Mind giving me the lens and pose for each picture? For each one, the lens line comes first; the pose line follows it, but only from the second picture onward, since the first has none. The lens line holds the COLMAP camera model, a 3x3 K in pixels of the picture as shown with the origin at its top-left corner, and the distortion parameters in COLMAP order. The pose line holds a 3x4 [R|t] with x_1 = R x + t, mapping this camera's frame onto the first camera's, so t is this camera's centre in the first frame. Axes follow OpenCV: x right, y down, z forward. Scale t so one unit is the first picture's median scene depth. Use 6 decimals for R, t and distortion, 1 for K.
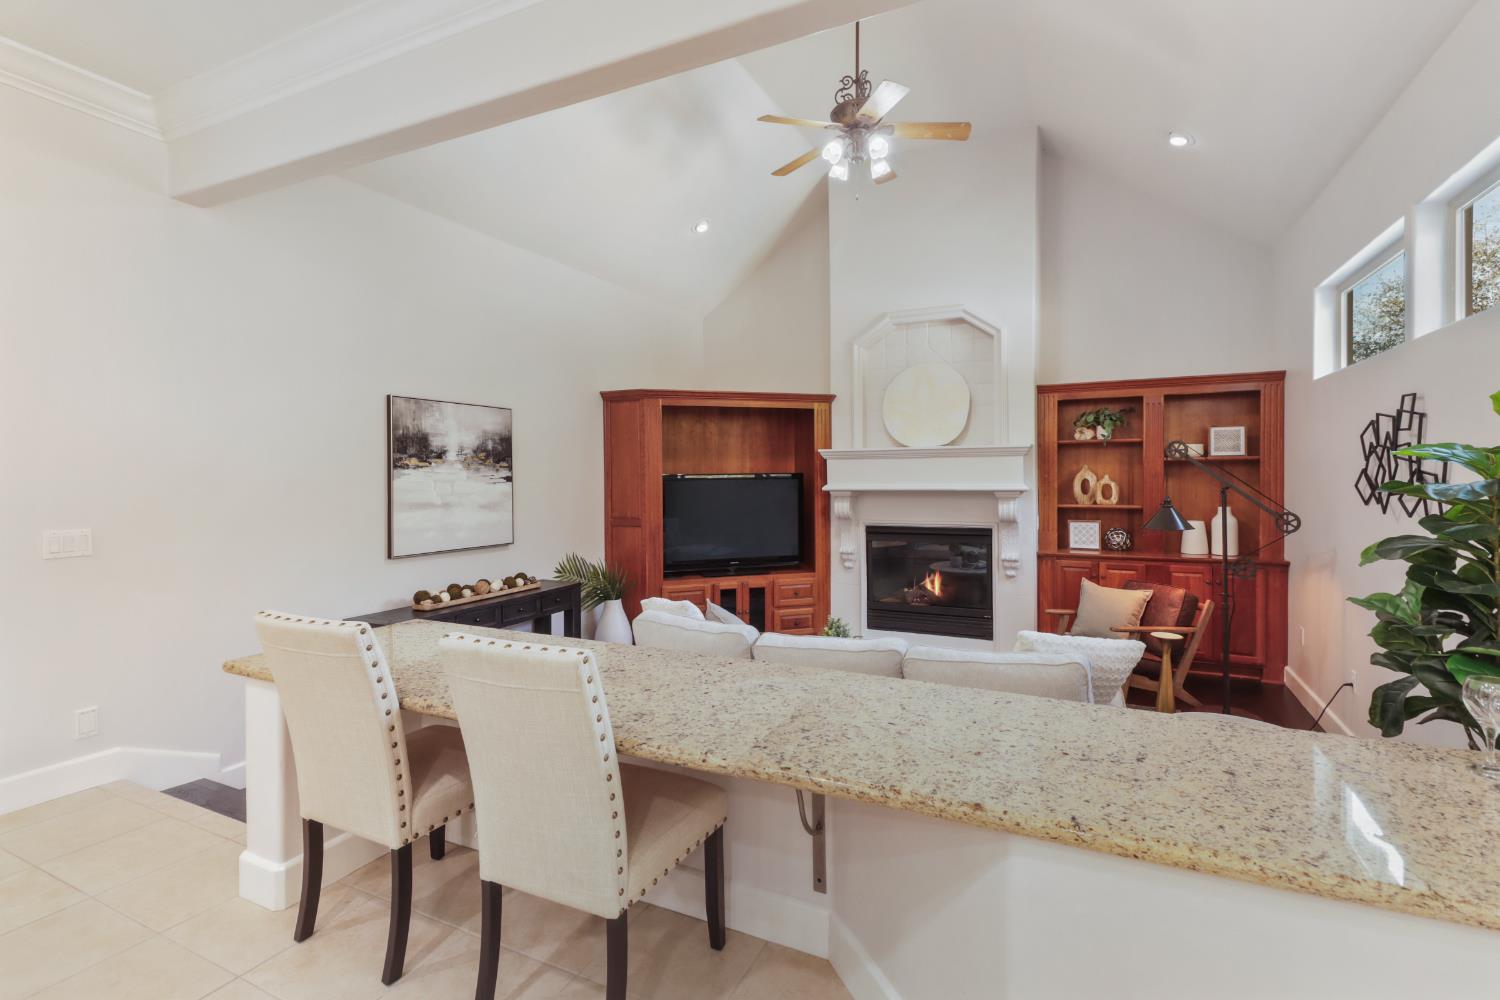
lens RADIAL K [[704.2, 0, 750.7], [0, 704.2, 473.9], [0, 0, 1]] dist [0.001033, -0.004986]
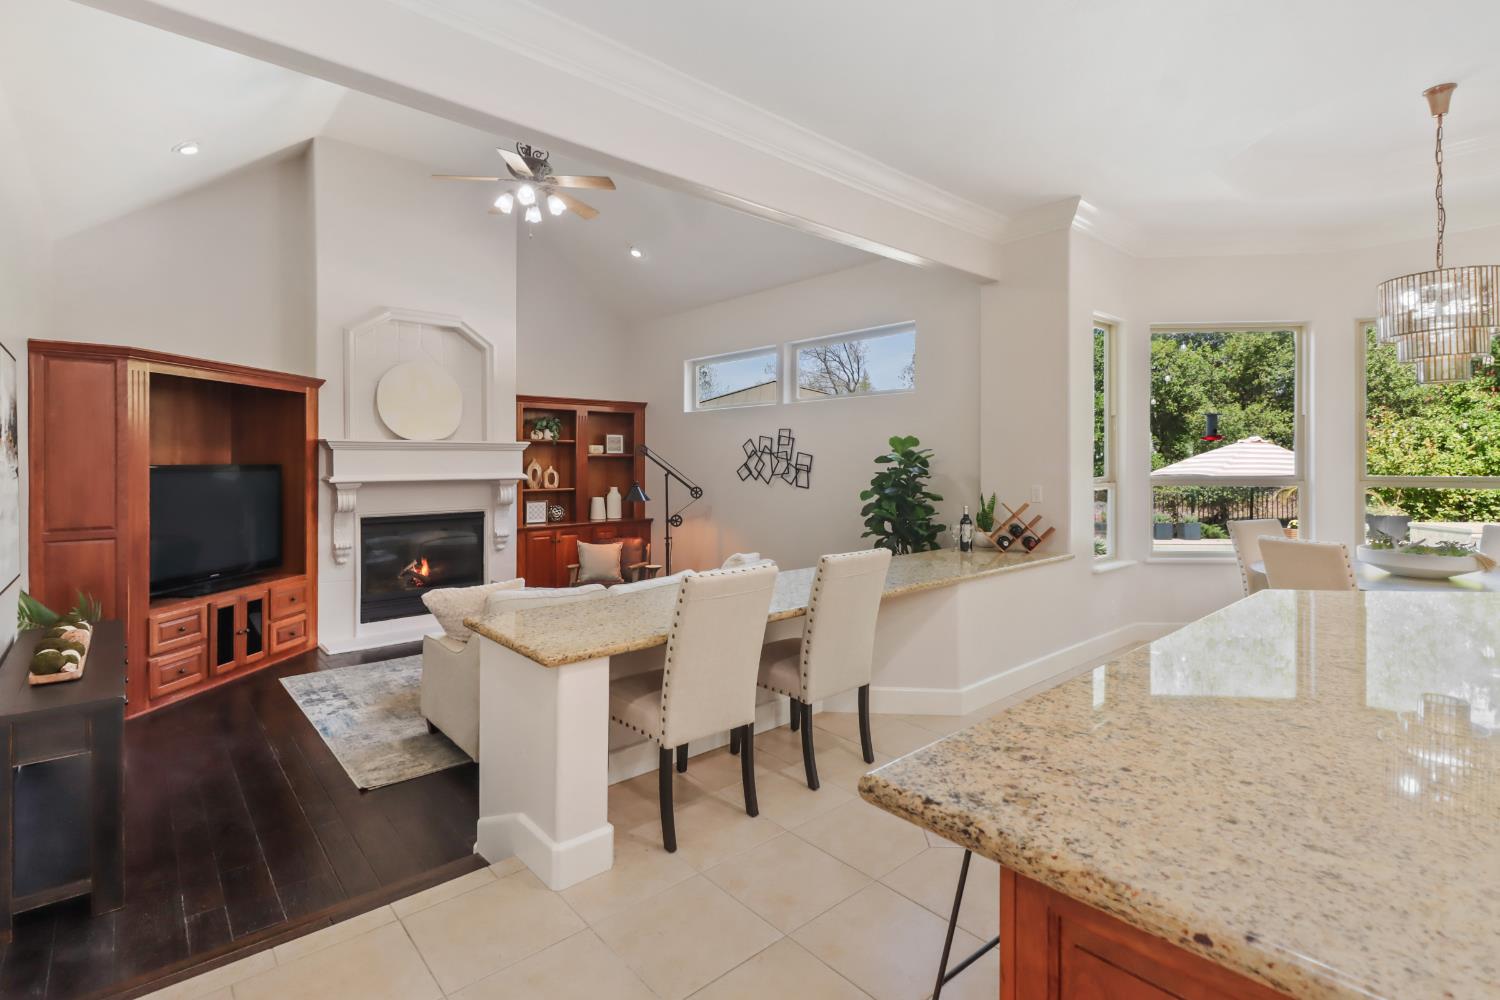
lens RADIAL K [[705.5, 0, 750.6], [0, 705.5, 467.0], [0, 0, 1]] dist [0.017743, -0.012912]
pose [[0.376369, -0.001236, 0.926469, -0.597181], [0.000689, 0.999999, 0.001054, 0.001818], [-0.926470, 0.000242, 0.376369, 0.138239]]
